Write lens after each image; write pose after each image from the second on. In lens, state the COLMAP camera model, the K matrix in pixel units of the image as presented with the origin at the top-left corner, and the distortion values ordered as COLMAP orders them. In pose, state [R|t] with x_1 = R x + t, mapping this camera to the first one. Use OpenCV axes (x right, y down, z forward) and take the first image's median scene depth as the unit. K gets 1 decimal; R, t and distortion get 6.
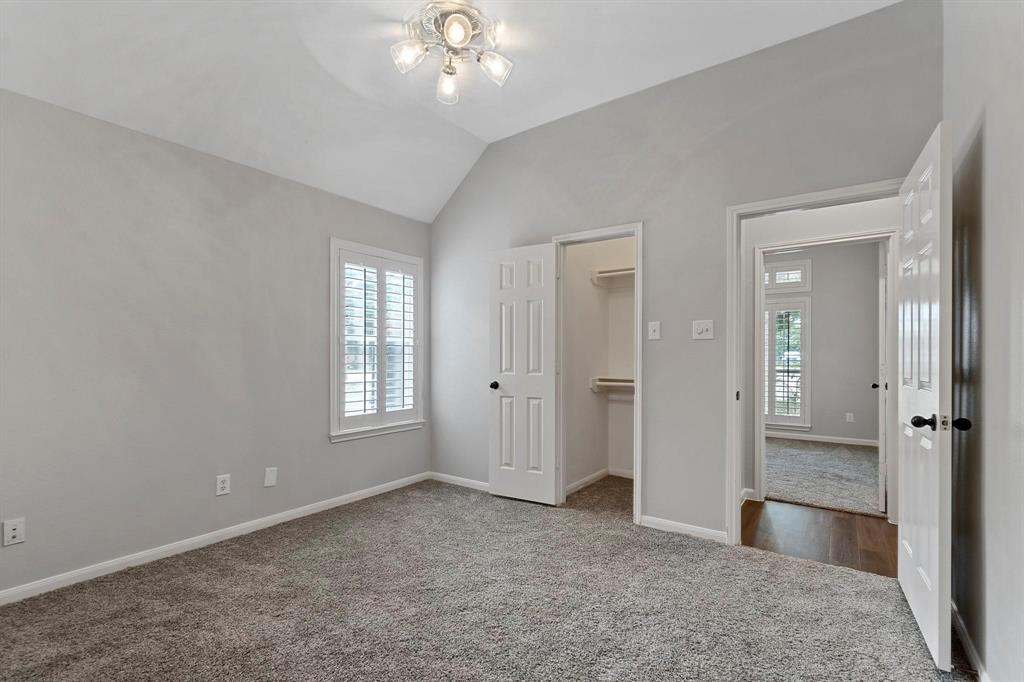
lens RADIAL K [[456.1, 0, 514.7], [0, 456.1, 338.9], [0, 0, 1]] dist [0.001545, 0.000029]
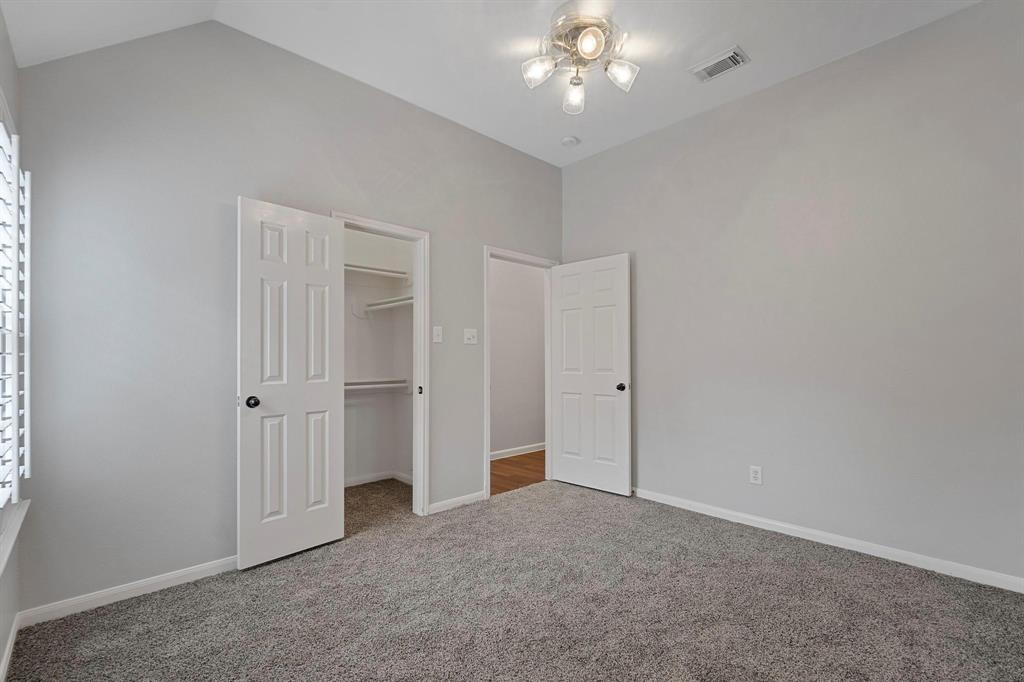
lens RADIAL K [[456.1, 0, 514.7], [0, 456.1, 338.9], [0, 0, 1]] dist [0.001545, 0.000029]
pose [[0.193887, 0.032170, 0.980496, -0.723106], [-0.046867, 0.998625, -0.023497, 0.009282], [-0.979904, -0.041398, 0.195128, 0.582579]]
